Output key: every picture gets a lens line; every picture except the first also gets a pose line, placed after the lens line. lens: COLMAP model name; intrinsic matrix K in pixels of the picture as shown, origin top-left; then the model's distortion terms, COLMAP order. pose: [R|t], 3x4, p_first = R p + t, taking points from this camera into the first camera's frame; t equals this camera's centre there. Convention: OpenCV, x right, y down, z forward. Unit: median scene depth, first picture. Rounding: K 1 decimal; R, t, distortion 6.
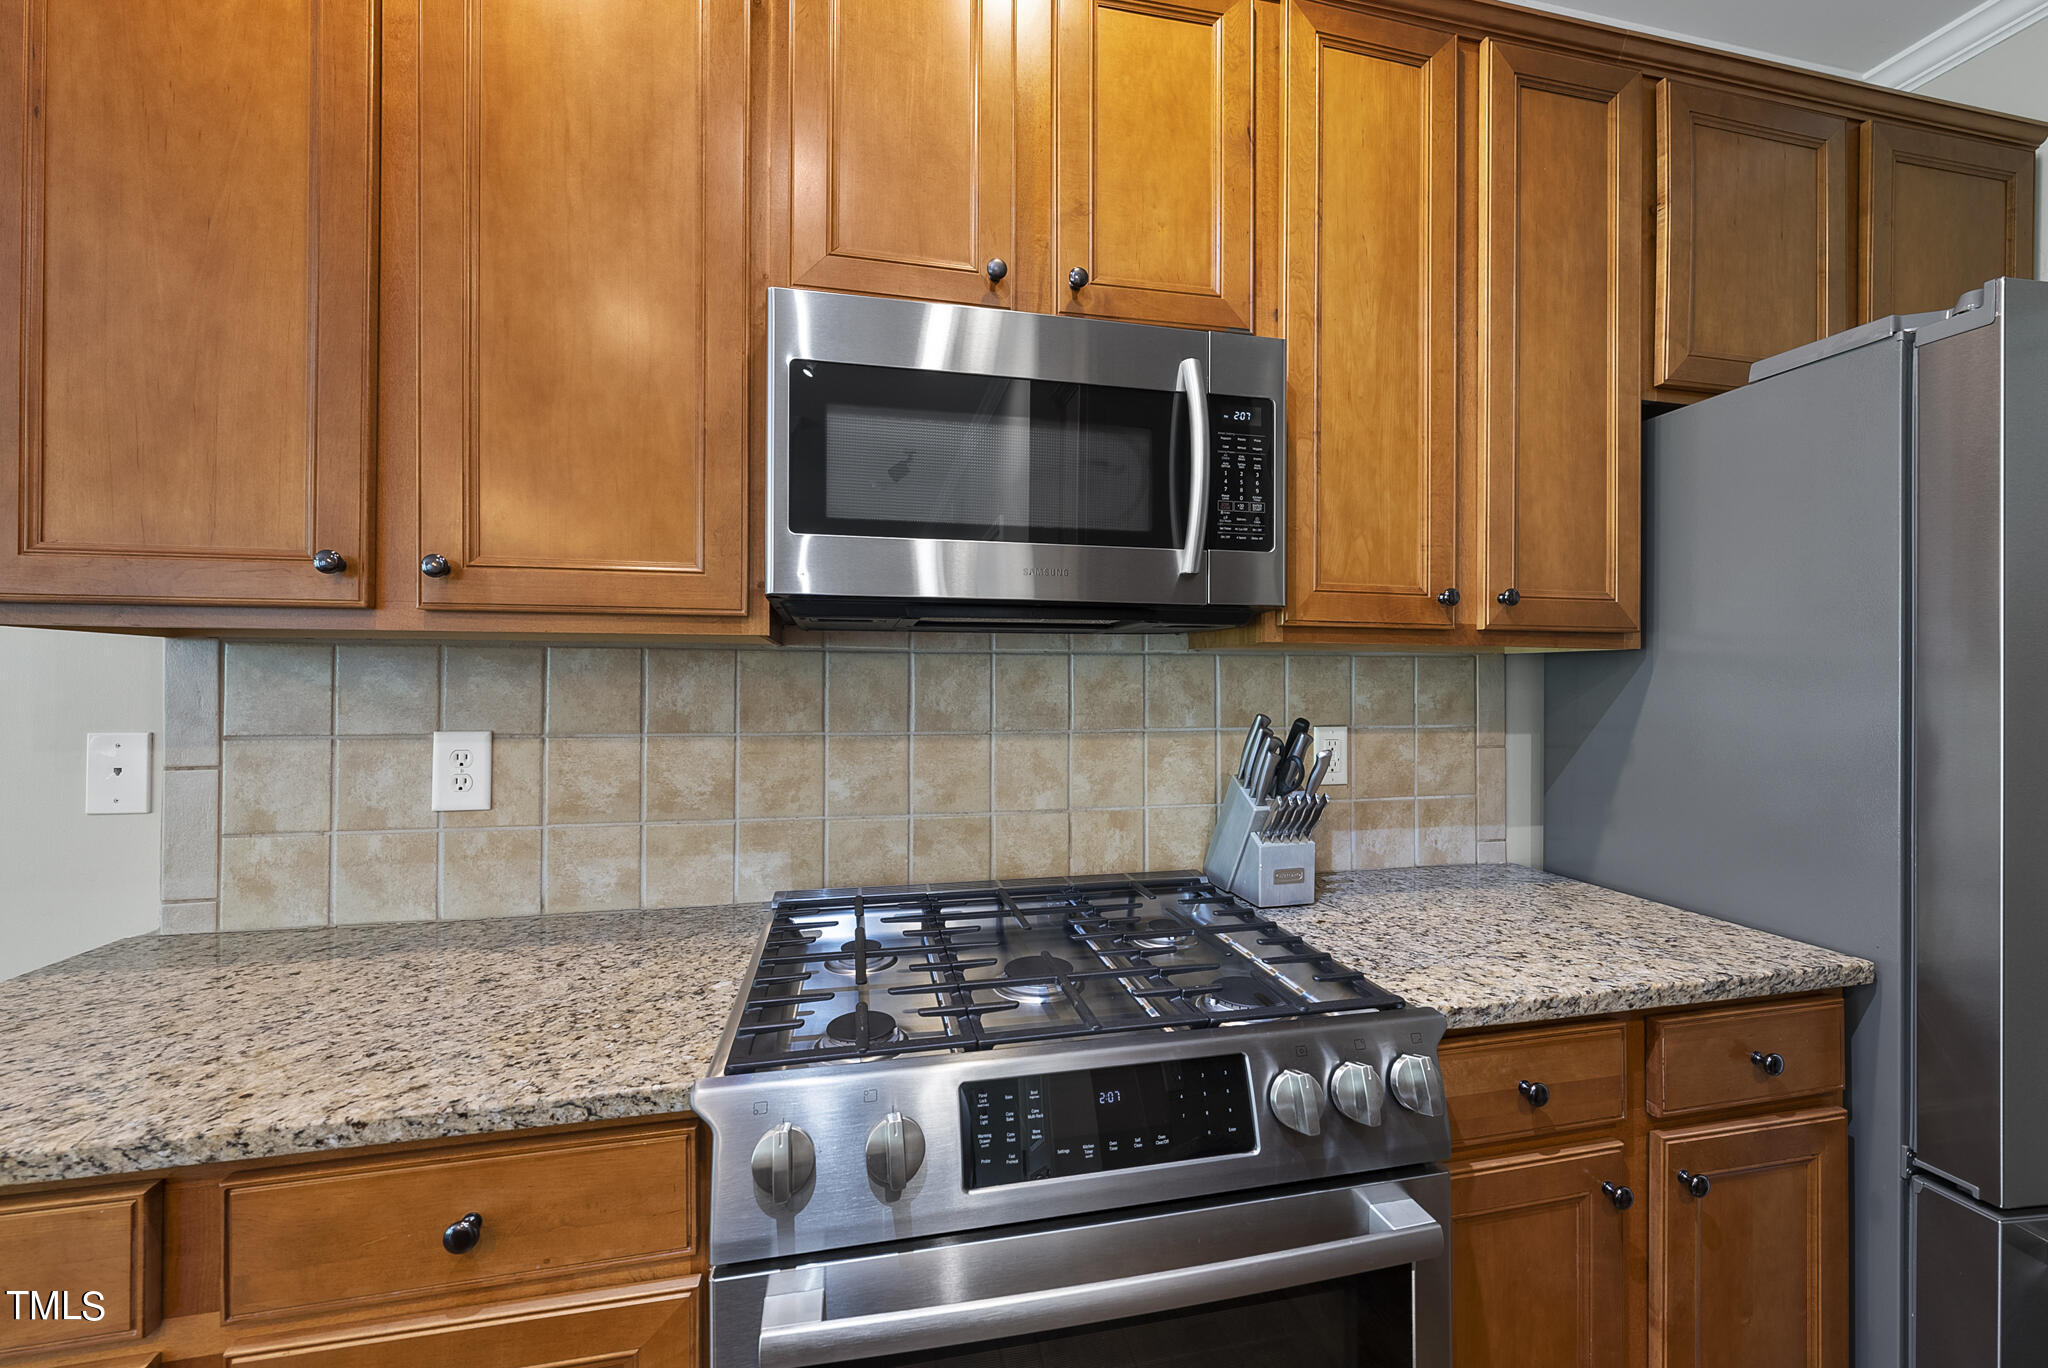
lens RADIAL K [[798.3, 0, 1025.9], [0, 798.3, 684.3], [0, 0, 1]] dist [-0.007085, 0.000328]
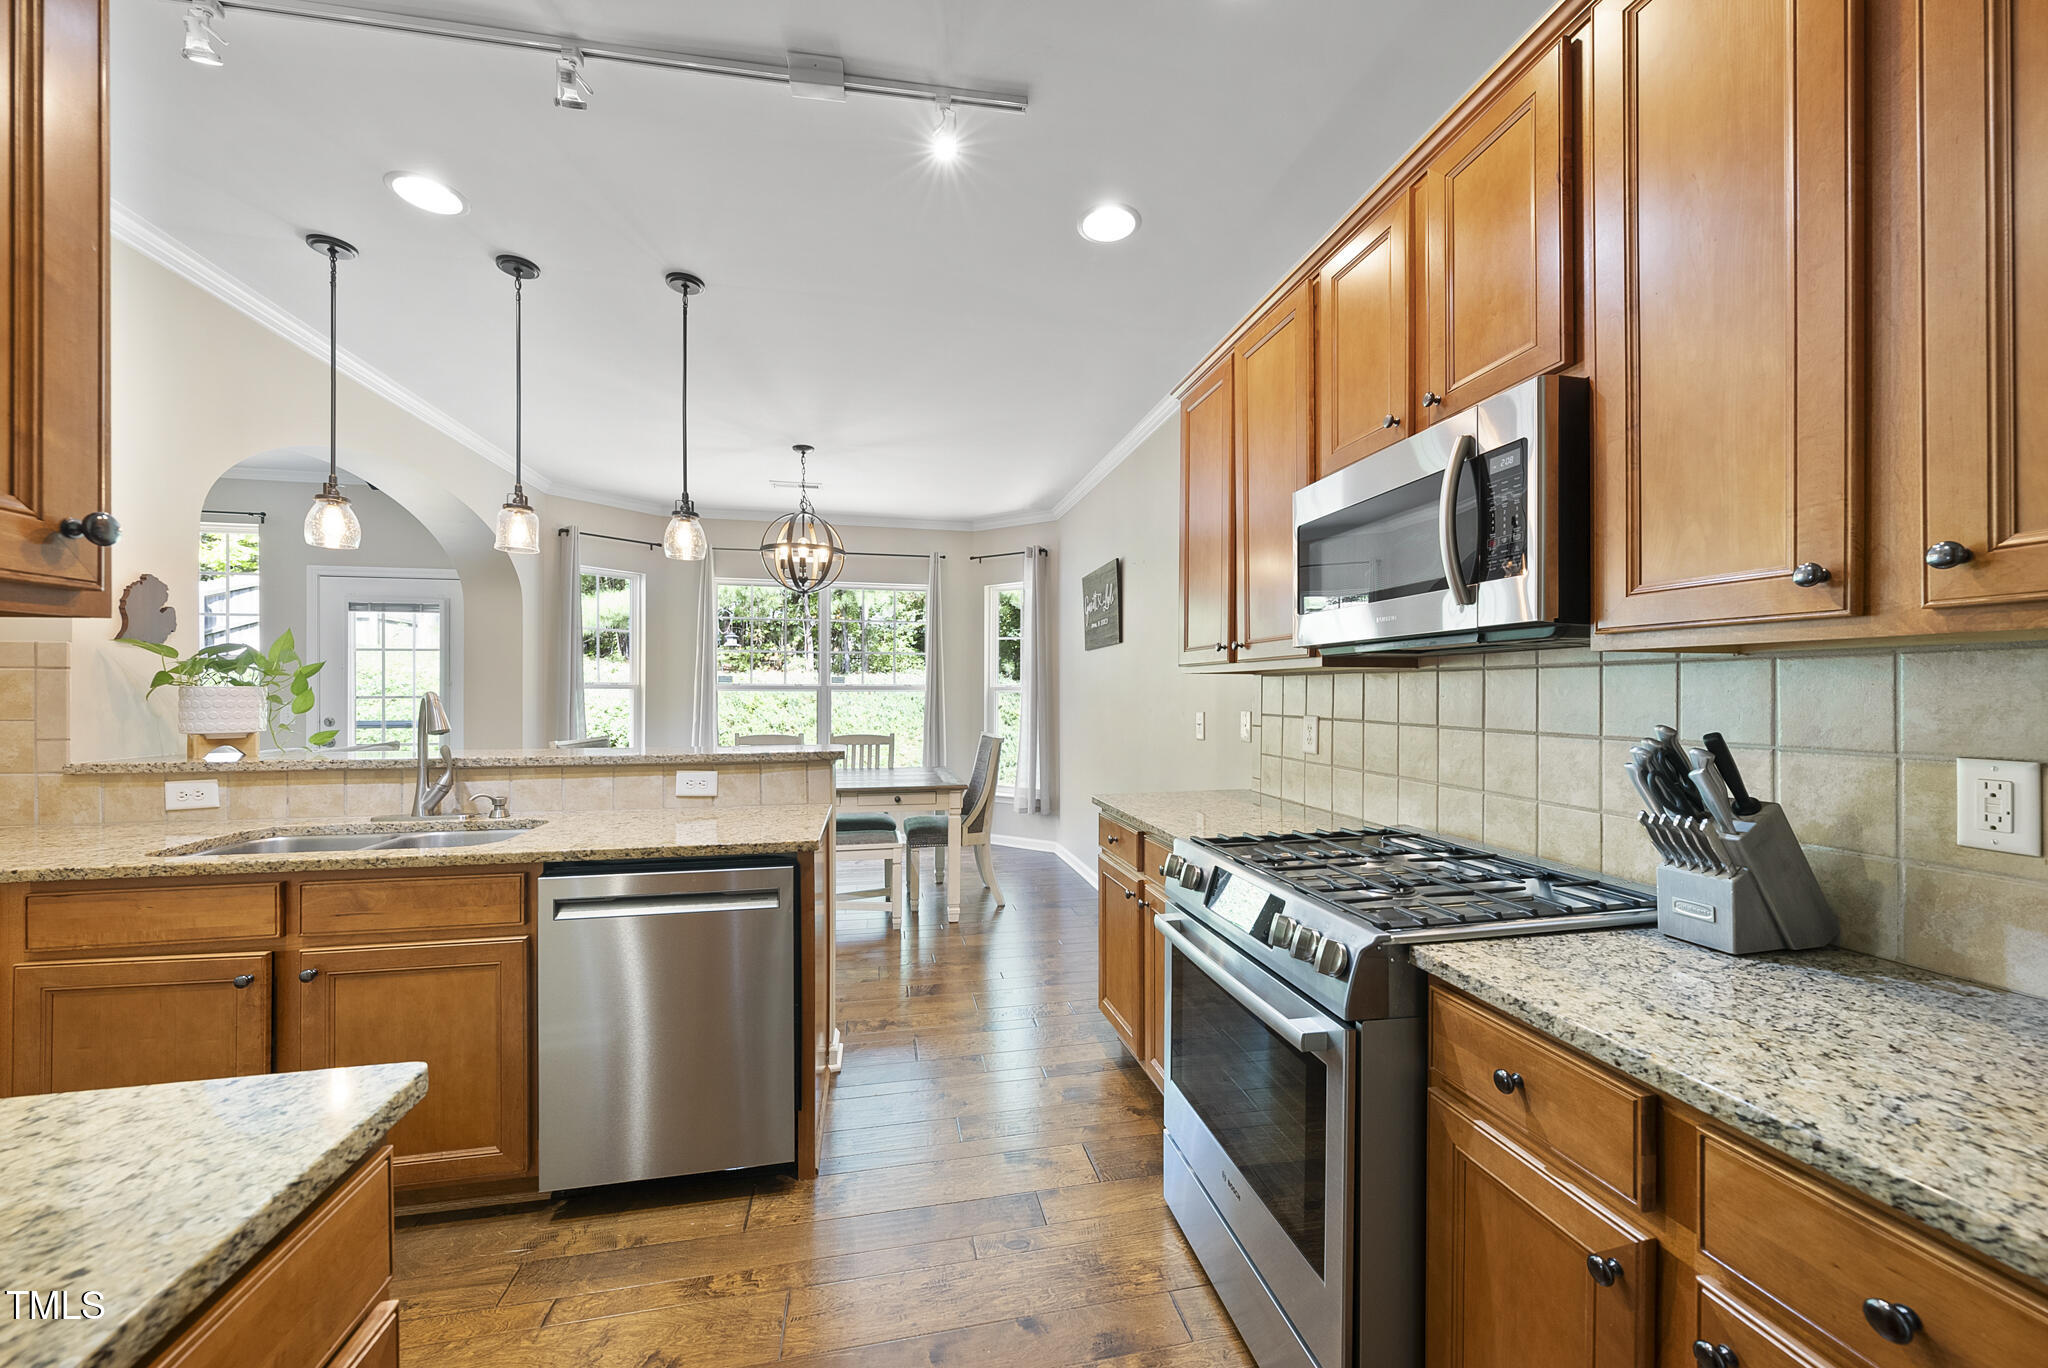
lens RADIAL K [[751.1, 0, 1020.7], [0, 751.1, 687.0], [0, 0, 1]] dist [0.001683, 0.000235]
pose [[-0.016654, -0.007790, -0.999831, 0.085505], [-0.002731, 0.999966, -0.007746, 0.000131], [0.999858, 0.002601, -0.016675, 0.019344]]
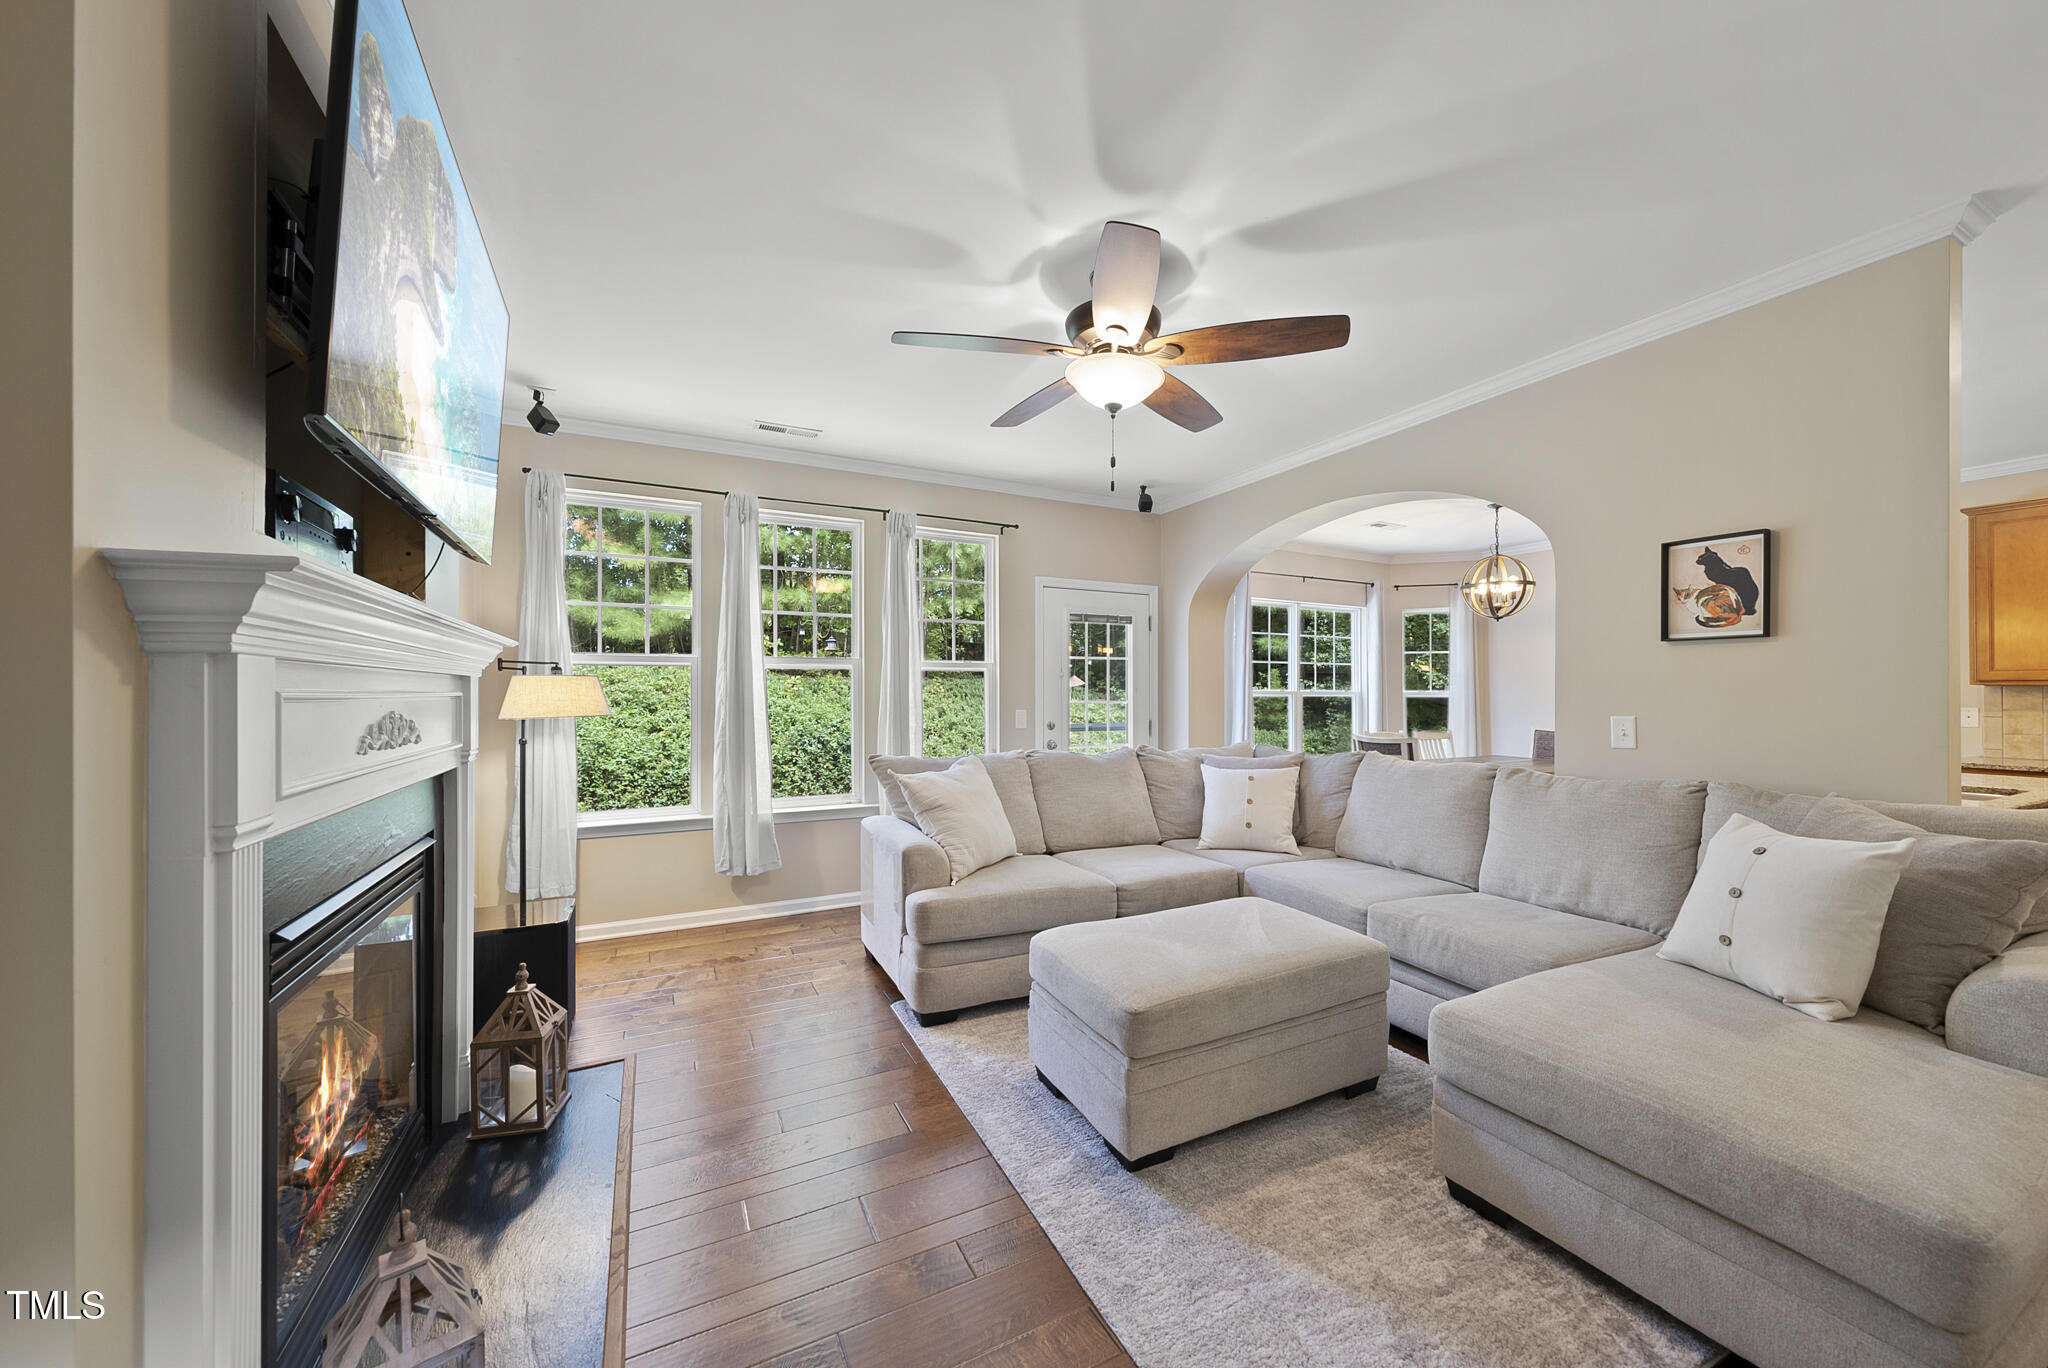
lens RADIAL K [[751.1, 0, 1017.5], [0, 751.1, 693.0], [0, 0, 1]] dist [0.001683, 0.000235]
pose [[0.259287, -0.013226, -0.965710, 1.416564], [-0.001463, 0.999900, -0.014087, 0.044196], [0.965799, 0.005066, 0.259241, -4.936280]]
